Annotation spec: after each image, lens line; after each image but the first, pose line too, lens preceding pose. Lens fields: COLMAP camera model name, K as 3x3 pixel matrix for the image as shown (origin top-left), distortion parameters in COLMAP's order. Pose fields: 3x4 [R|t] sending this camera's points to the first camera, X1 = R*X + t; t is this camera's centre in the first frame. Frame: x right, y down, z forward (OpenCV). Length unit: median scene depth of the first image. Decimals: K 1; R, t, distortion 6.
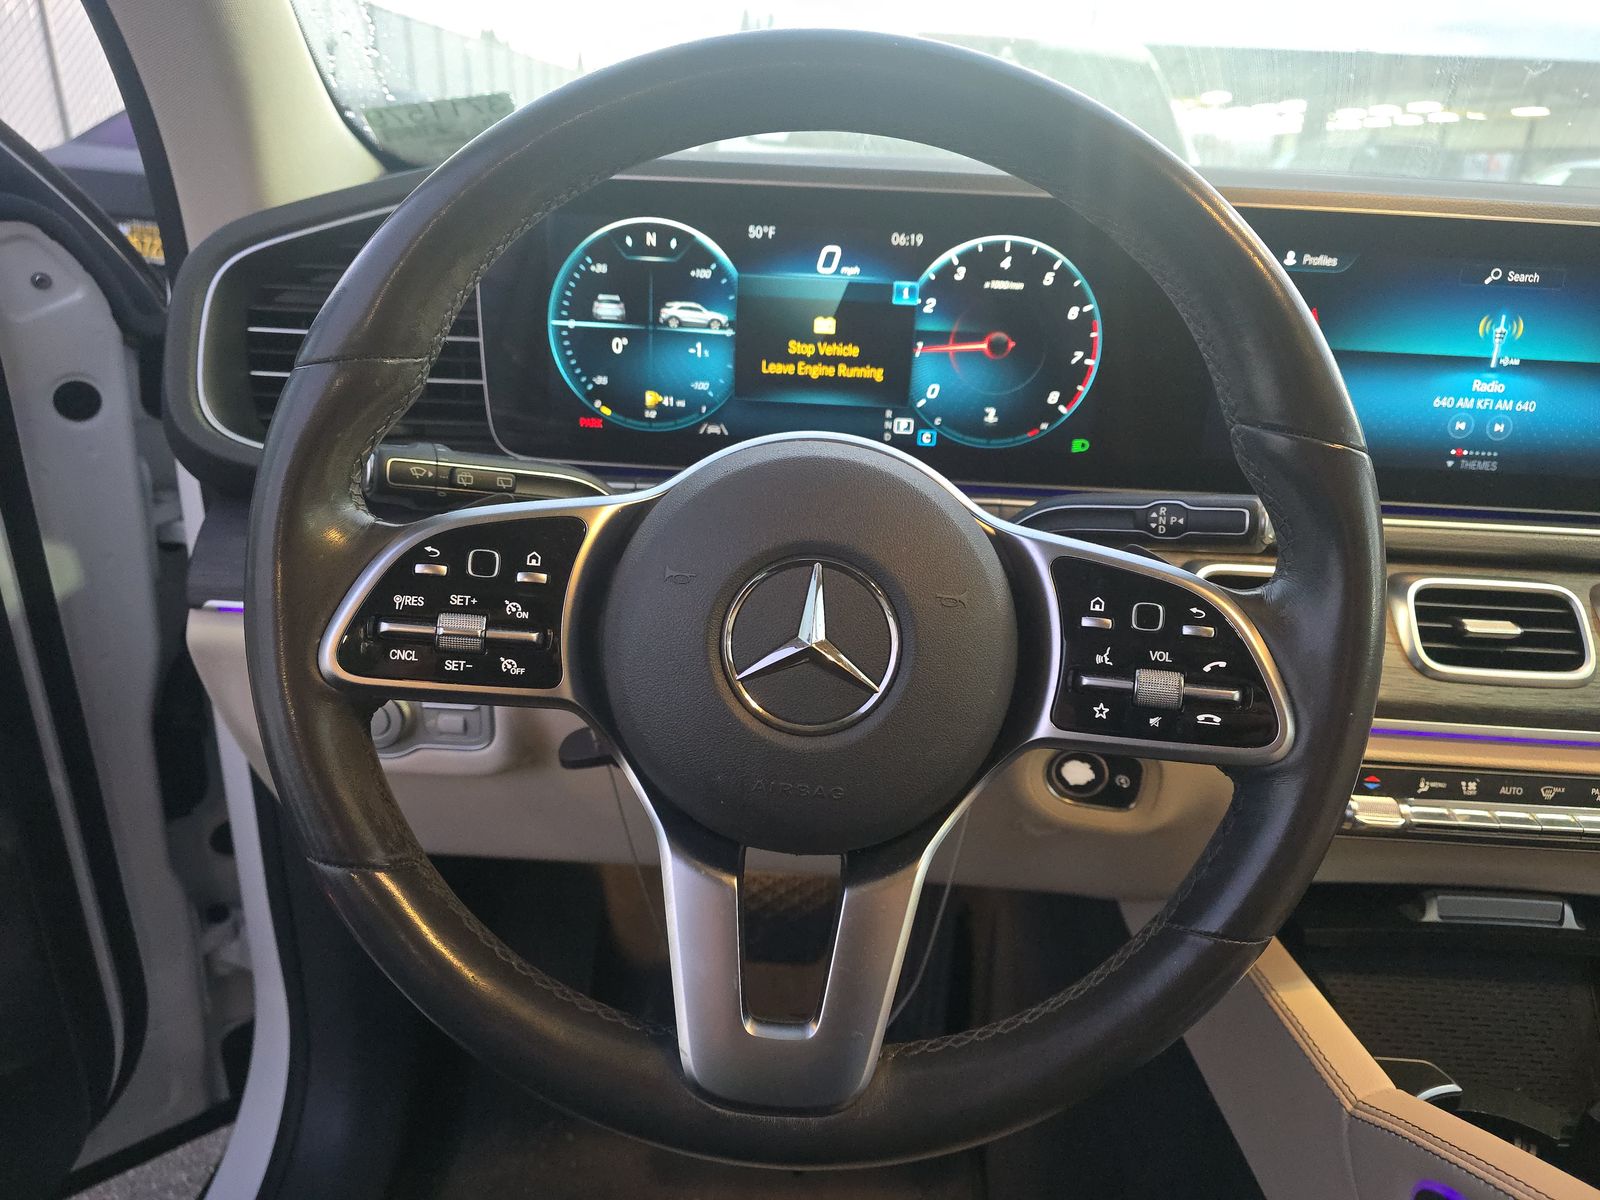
lens RADIAL K [[1076.7, 0, 795.7], [0, 1076.7, 587.4], [0, 0, 1]] dist [0.017360, -0.012309]
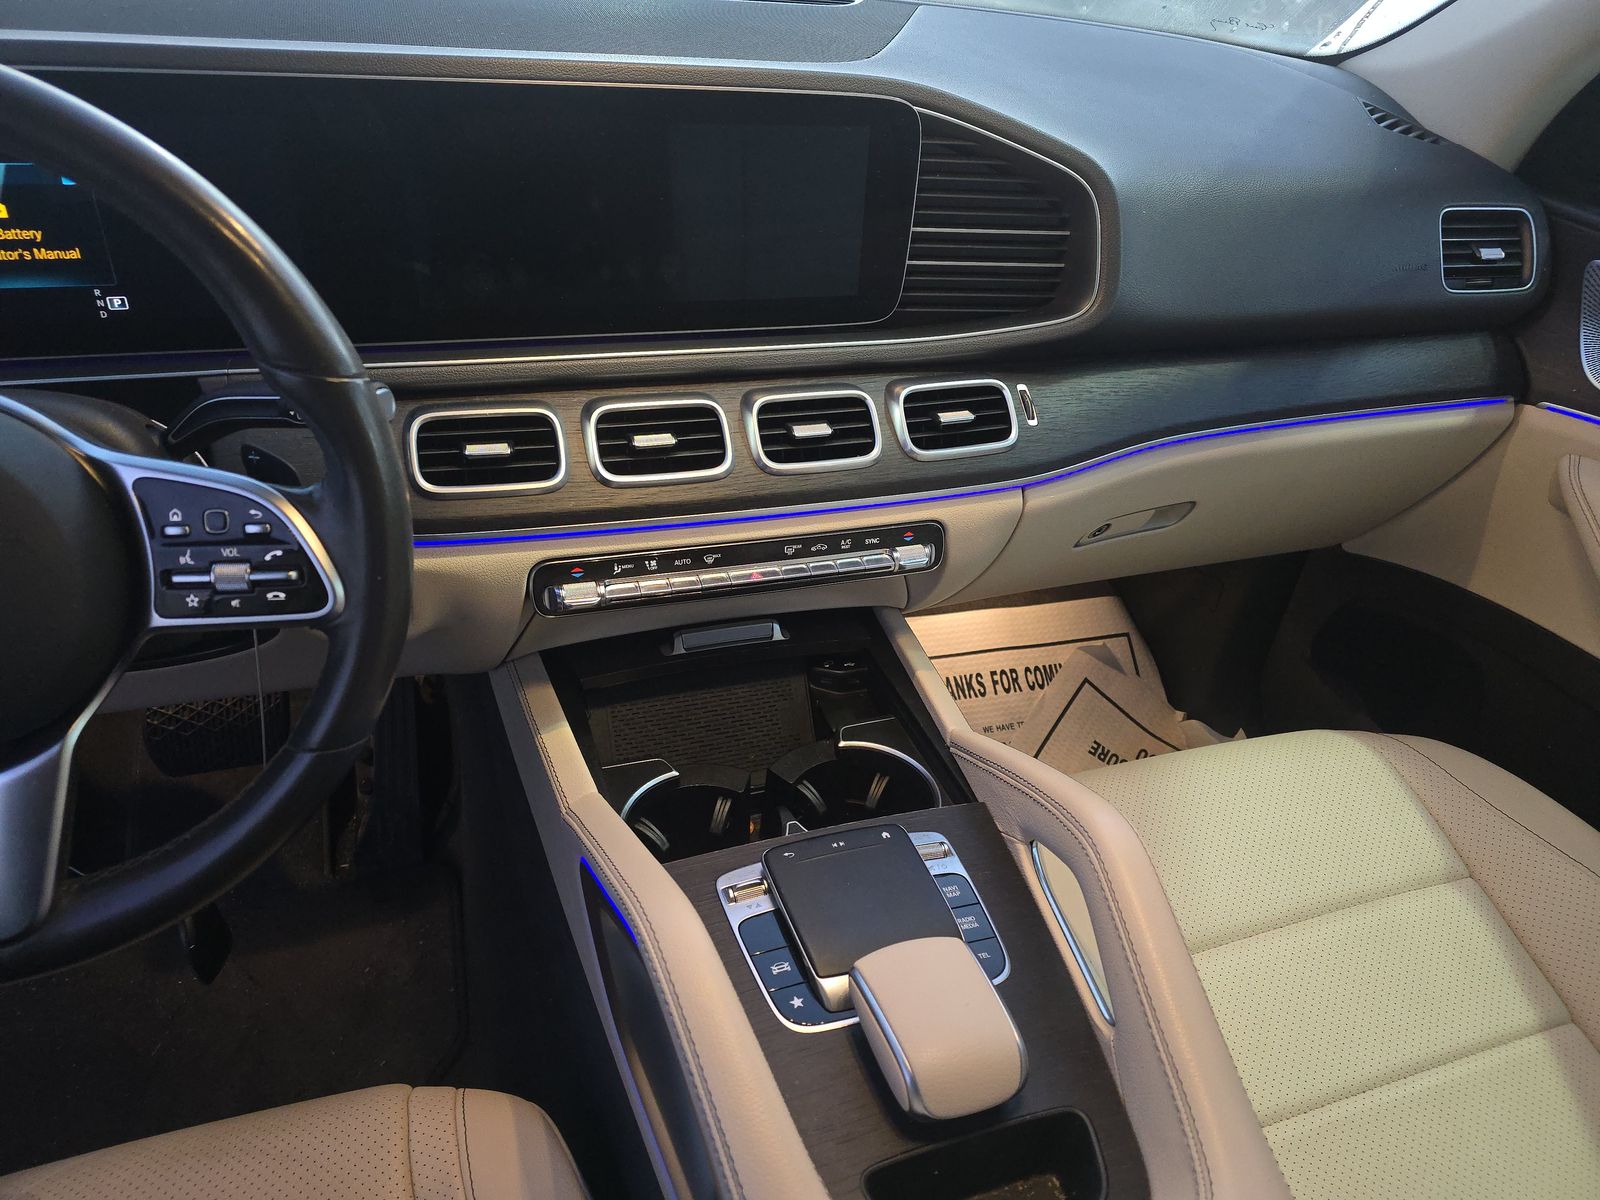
lens RADIAL K [[1076.7, 0, 805.8], [0, 1076.7, 609.0], [0, 0, 1]] dist [0.017360, -0.012309]
pose [[0.936347, -0.172453, 0.305800, 0.391370], [0.083511, 0.955446, 0.283106, -0.120241], [-0.340998, -0.239548, 0.909031, -0.273724]]
